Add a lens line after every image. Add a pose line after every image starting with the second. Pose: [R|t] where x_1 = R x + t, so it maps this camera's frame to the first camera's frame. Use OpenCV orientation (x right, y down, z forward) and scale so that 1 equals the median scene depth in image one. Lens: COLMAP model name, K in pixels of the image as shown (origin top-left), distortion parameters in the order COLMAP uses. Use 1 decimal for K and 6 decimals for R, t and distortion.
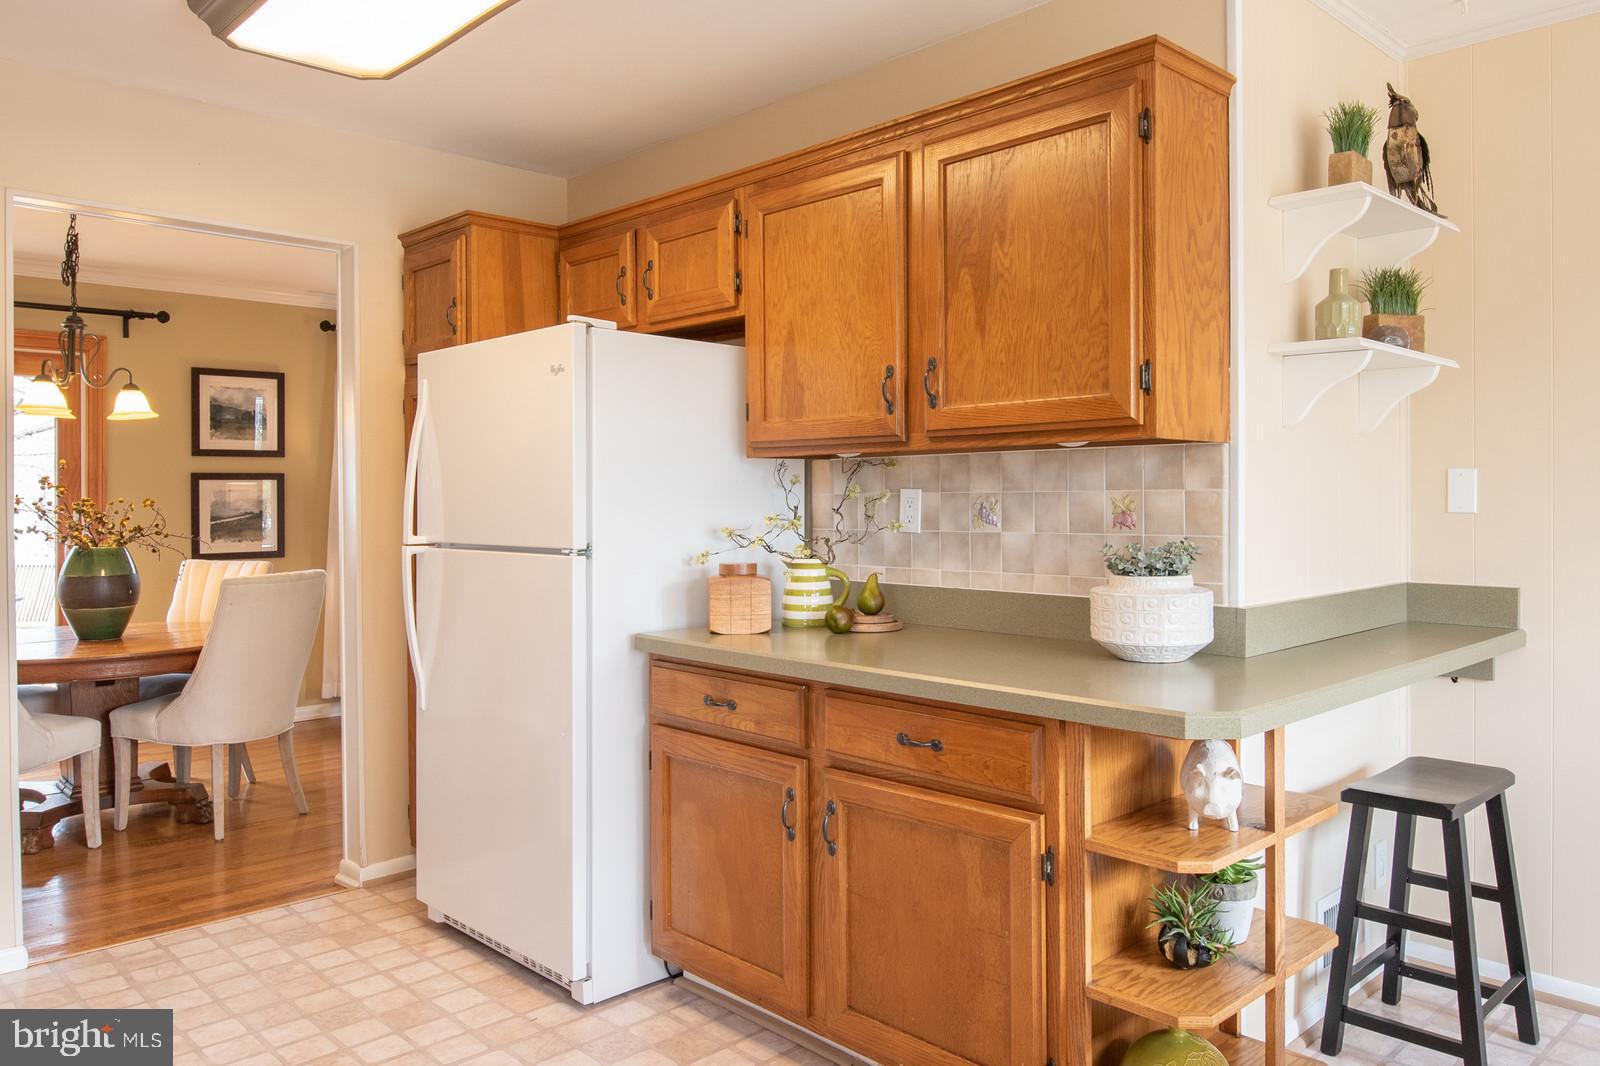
lens RADIAL K [[1159.5, 0, 800.0], [0, 1159.5, 533.0], [0, 0, 1]] dist [0.038299, 0.000859]
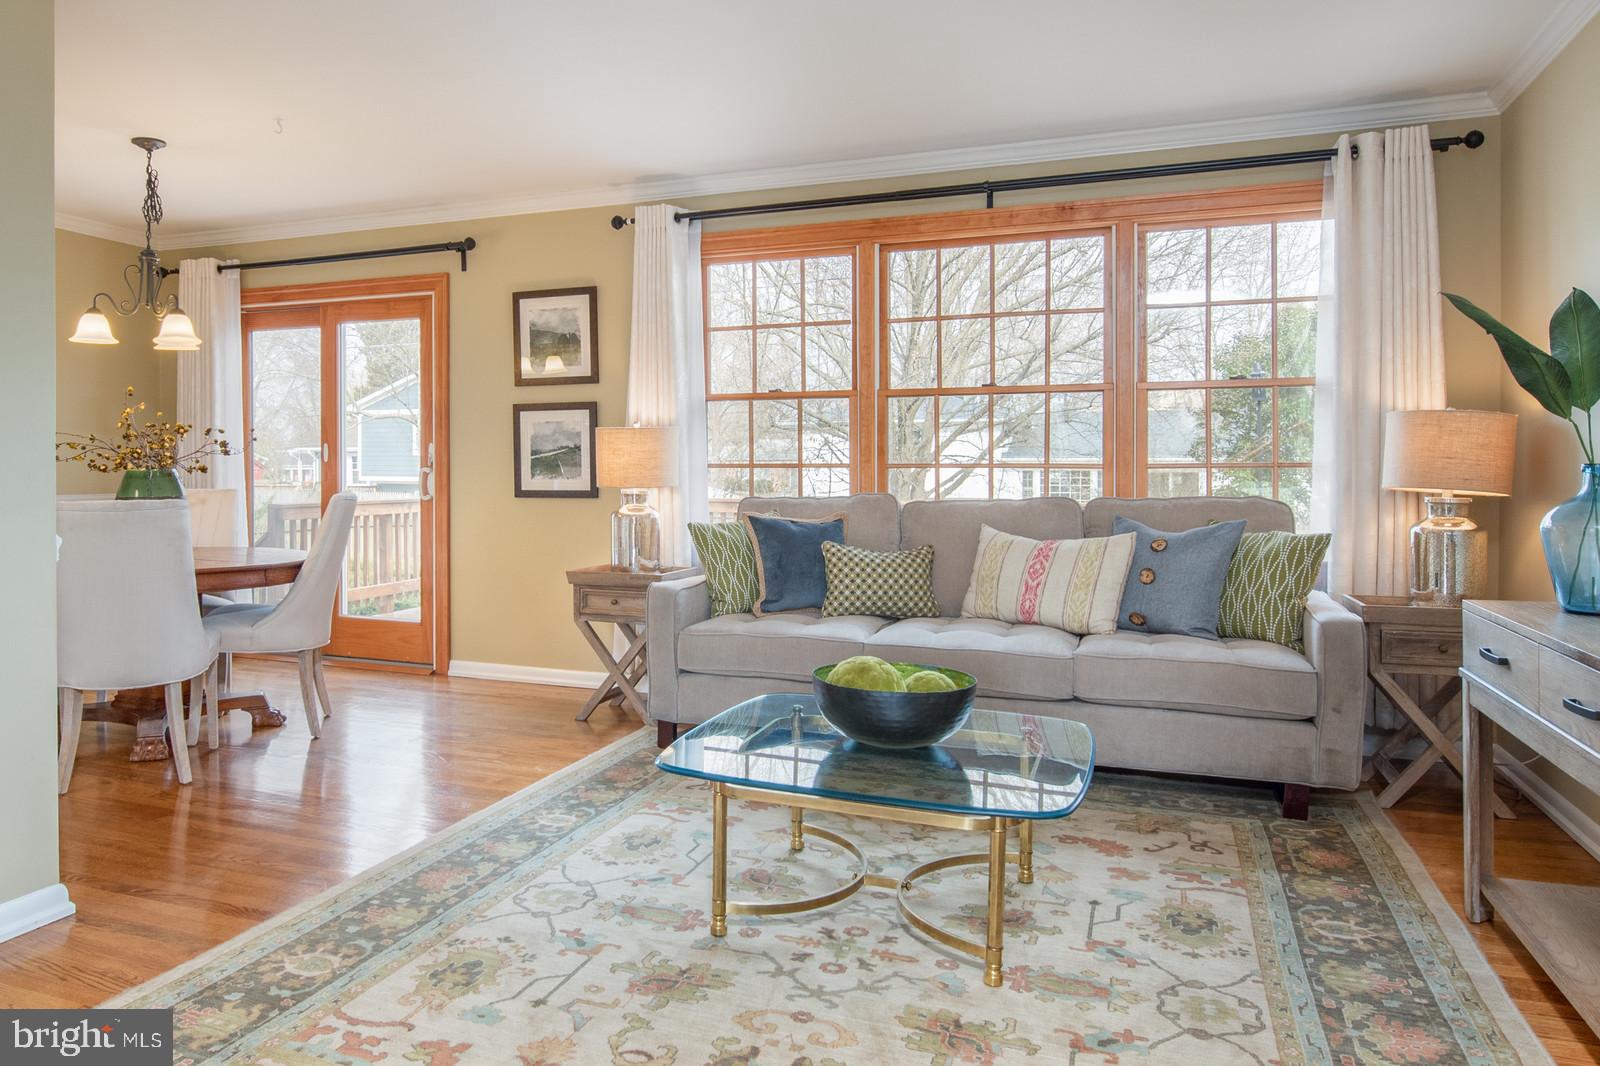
lens RADIAL K [[1092.2, 0, 684.6], [0, 1092.2, 474.8], [0, 0, 1]] dist [-0.012212, -0.005800]
pose [[0.391203, 0.015685, -0.920171, 0.340888], [-0.031638, 0.999493, 0.003586, -0.001594], [0.919760, 0.027710, 0.391501, 0.764631]]
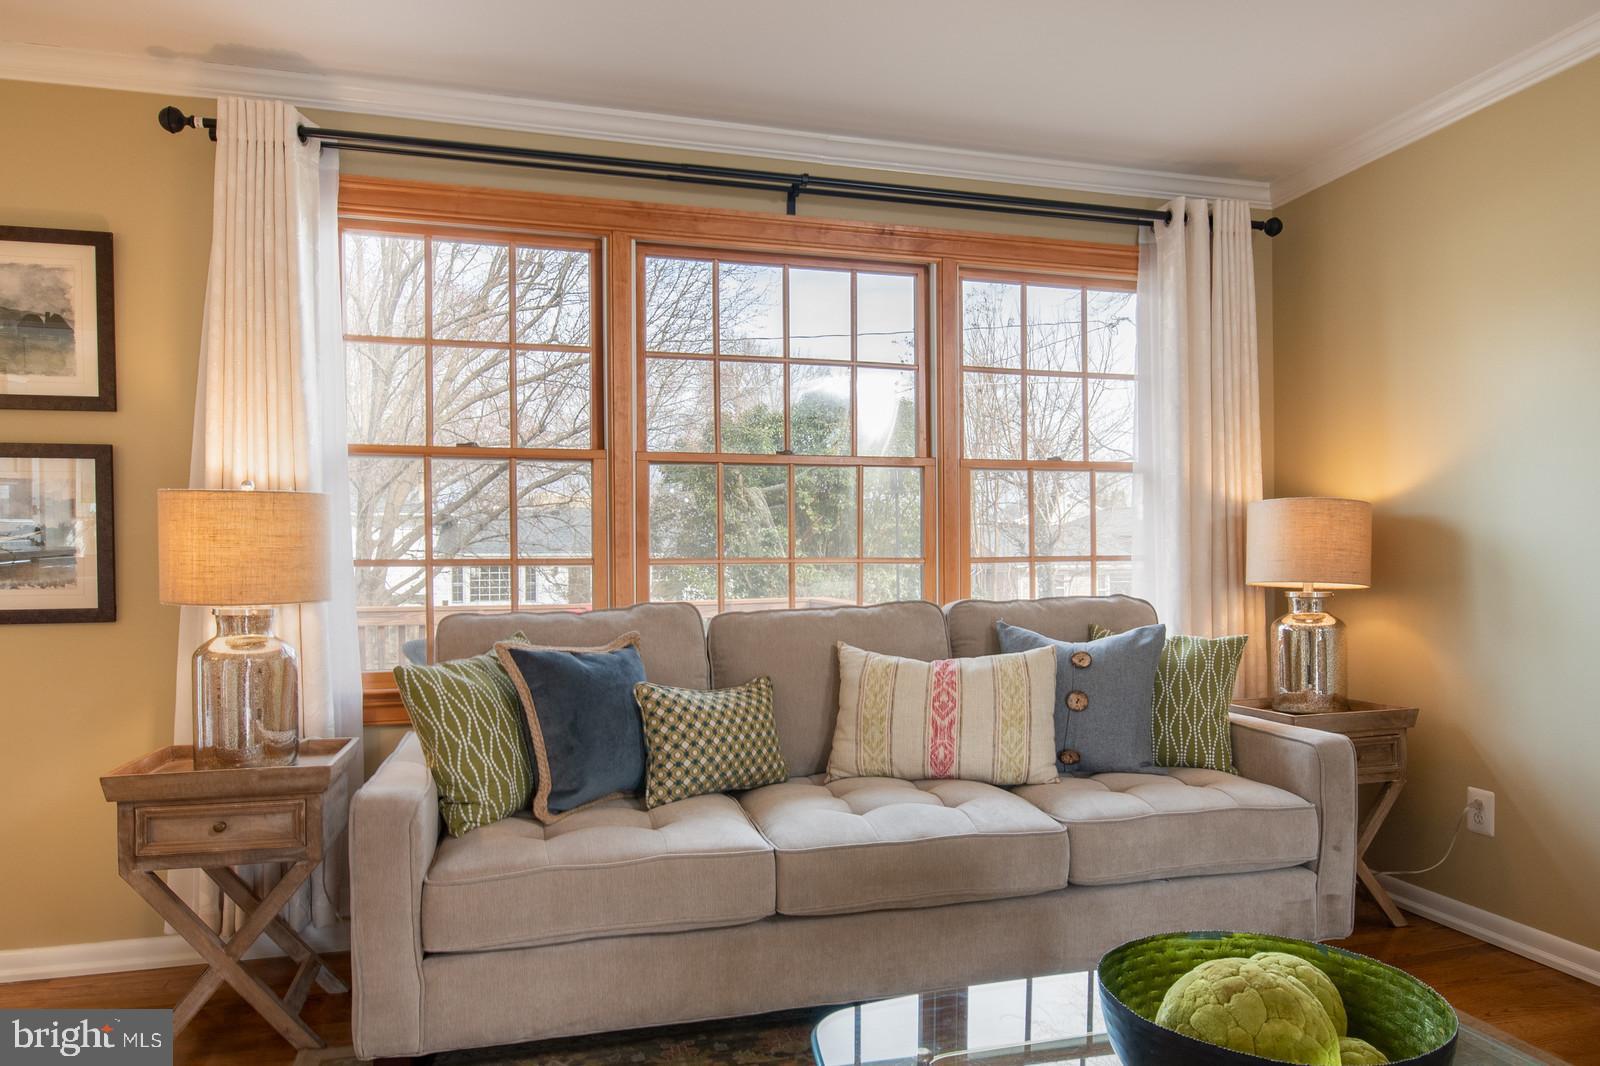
lens RADIAL K [[1004.2, 0, 804.7], [0, 1004.2, 565.9], [0, 0, 1]] dist [-0.014940, -0.002035]
pose [[0.883026, 0.007200, -0.469268, -0.004319], [-0.017724, 0.999681, -0.018013, 0.000156], [0.468989, 0.024224, 0.882872, 0.798105]]
